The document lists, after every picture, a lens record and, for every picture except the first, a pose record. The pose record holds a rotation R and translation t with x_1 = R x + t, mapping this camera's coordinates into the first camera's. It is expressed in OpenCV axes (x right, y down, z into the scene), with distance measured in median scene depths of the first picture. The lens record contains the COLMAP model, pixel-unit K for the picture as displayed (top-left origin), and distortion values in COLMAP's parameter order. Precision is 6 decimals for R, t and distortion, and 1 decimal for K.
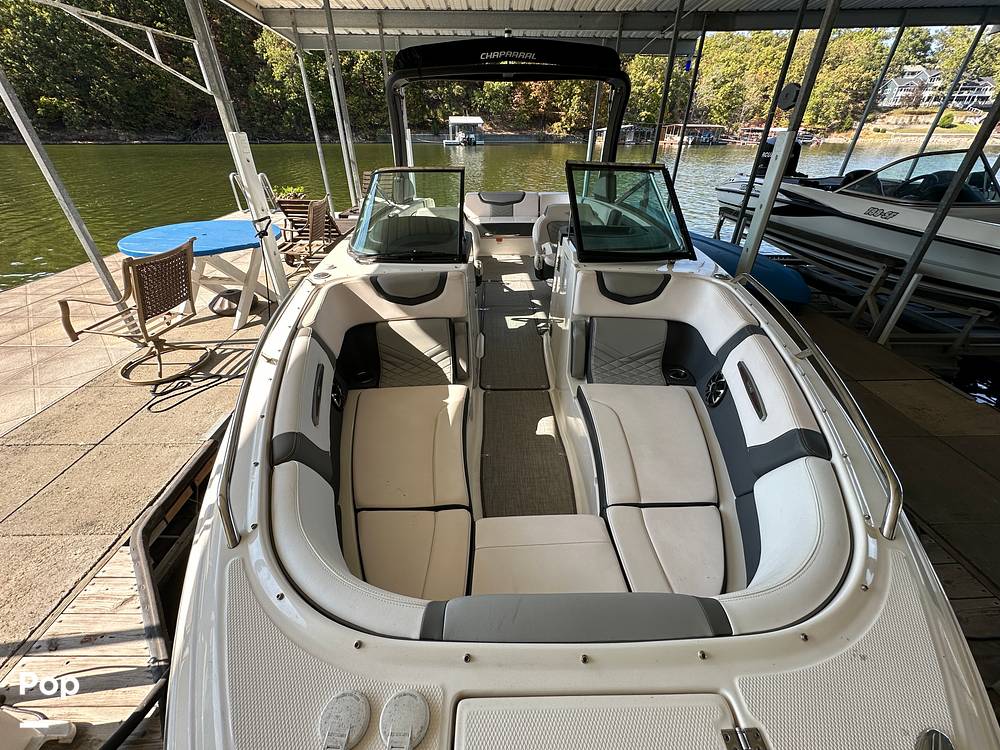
lens RADIAL K [[397.7, 0, 499.2], [0, 397.7, 375.8], [0, 0, 1]] dist [-0.004027, 0.000646]
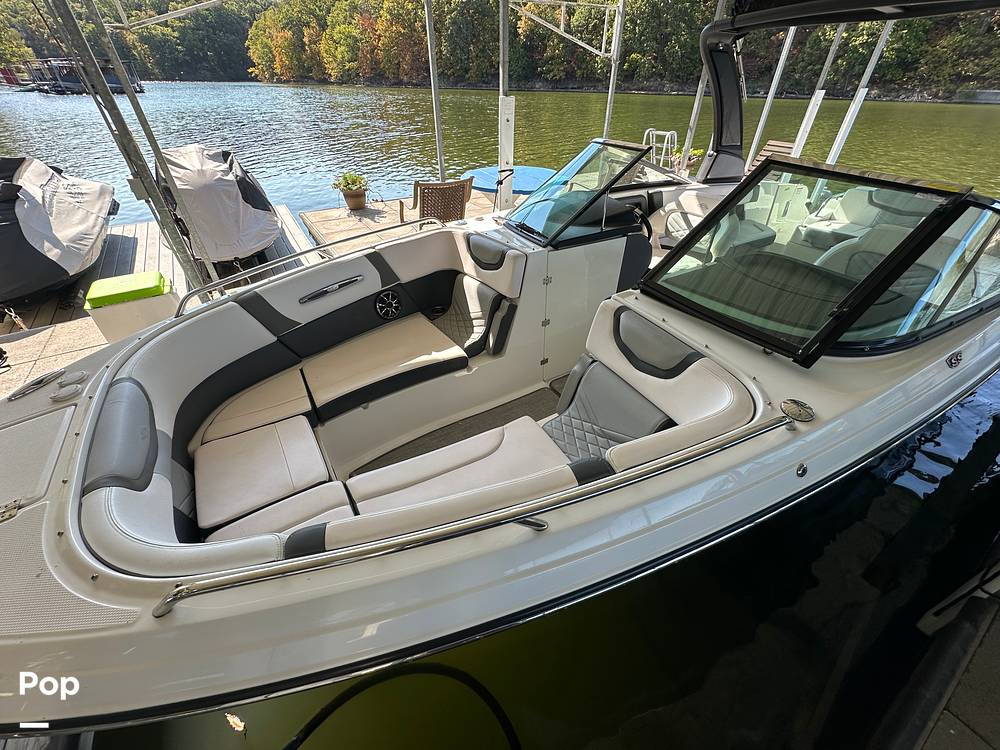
lens RADIAL K [[397.7, 0, 499.2], [0, 397.7, 375.8], [0, 0, 1]] dist [-0.004027, 0.000646]
pose [[0.512509, 0.512964, -0.688624, 0.547922], [-0.453876, 0.842600, 0.289865, -0.208445], [0.728925, 0.163991, 0.664662, 0.280276]]
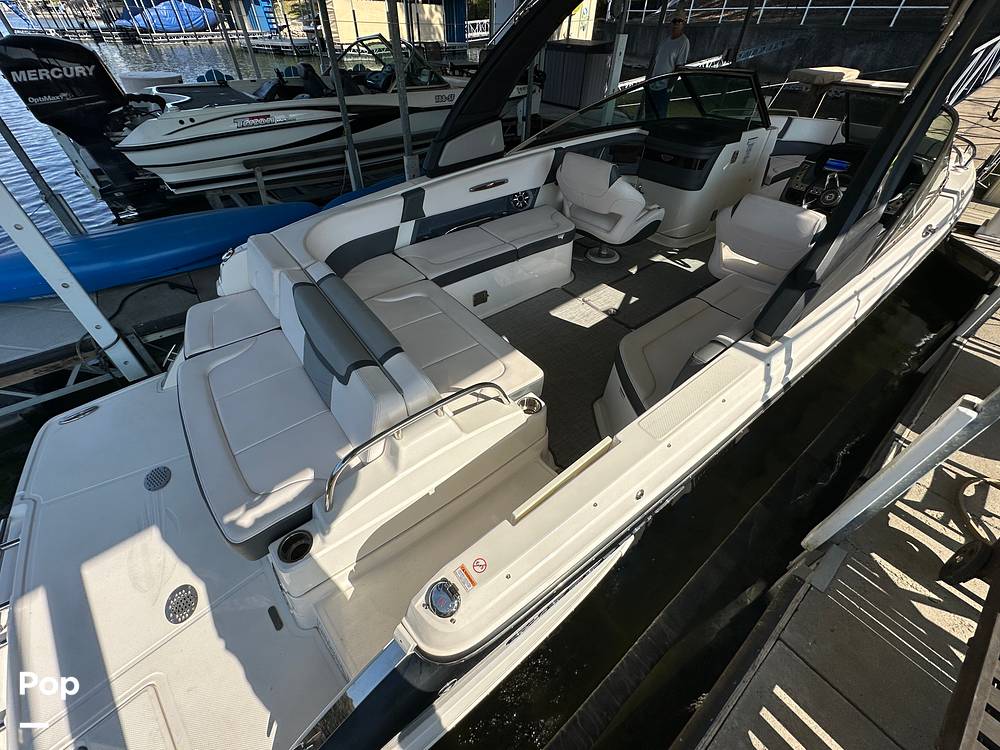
lens RADIAL K [[397.7, 0, 499.2], [0, 397.7, 375.8], [0, 0, 1]] dist [-0.004027, 0.000646]
pose [[-0.604858, -0.545539, 0.580115, -0.528286], [0.402159, 0.419501, 0.813810, -1.362789], [-0.687324, 0.725538, -0.034346, 2.123453]]
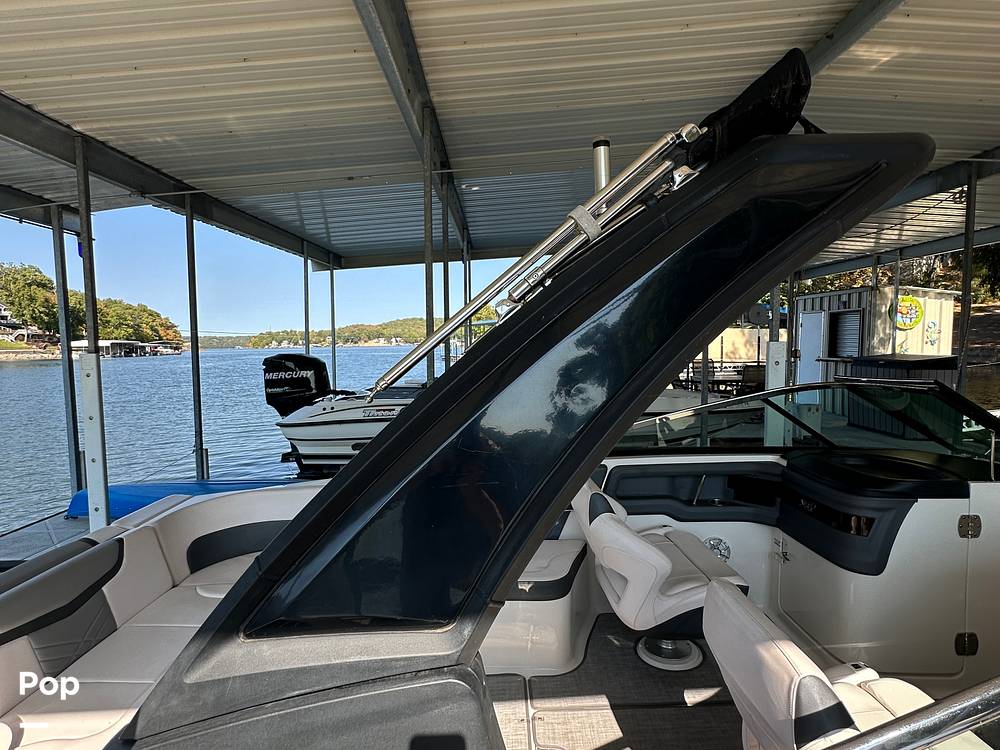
lens RADIAL K [[531.7, 0, 500.0], [0, 531.7, 375.0], [0, 0, 1]] dist [-0.004909, 0.000593]
pose [[0.015740, -0.065507, 0.997728, -0.674156], [0.538223, 0.841505, 0.046759, -0.927261], [-0.842656, 0.536264, 0.048503, 1.478210]]
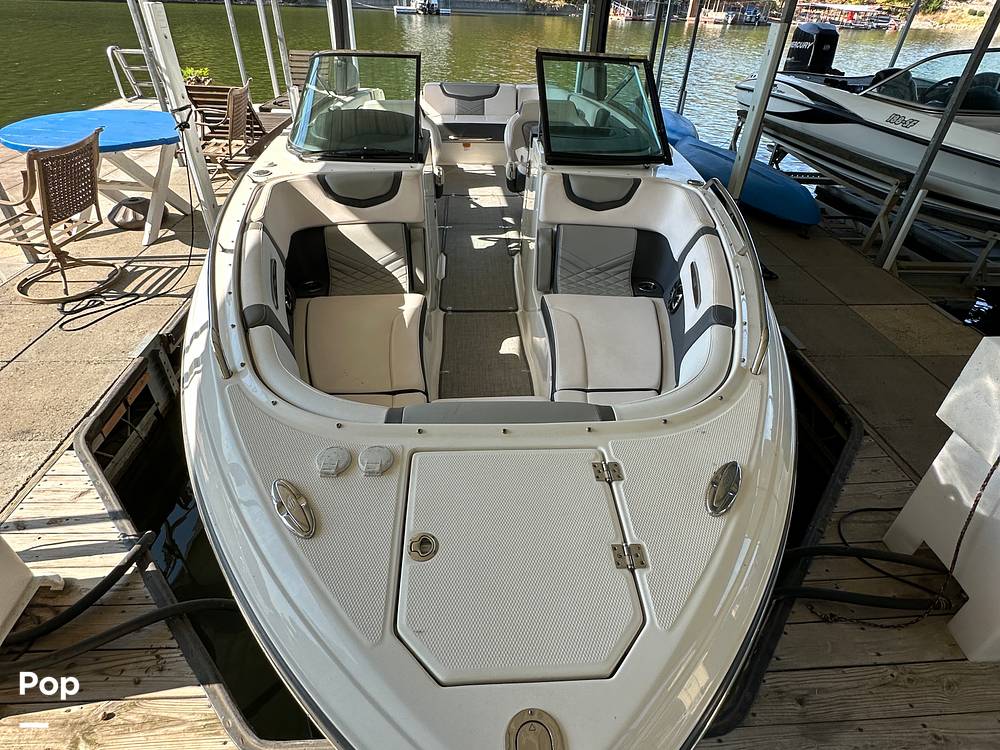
lens RADIAL K [[531.7, 0, 500.0], [0, 531.7, 375.0], [0, 0, 1]] dist [-0.004909, 0.000593]
pose [[0.998650, 0.000113, 0.051936, 0.025258], [-0.003704, 0.997606, 0.069048, 0.095487], [-0.051803, -0.069147, 0.996261, -0.208561]]
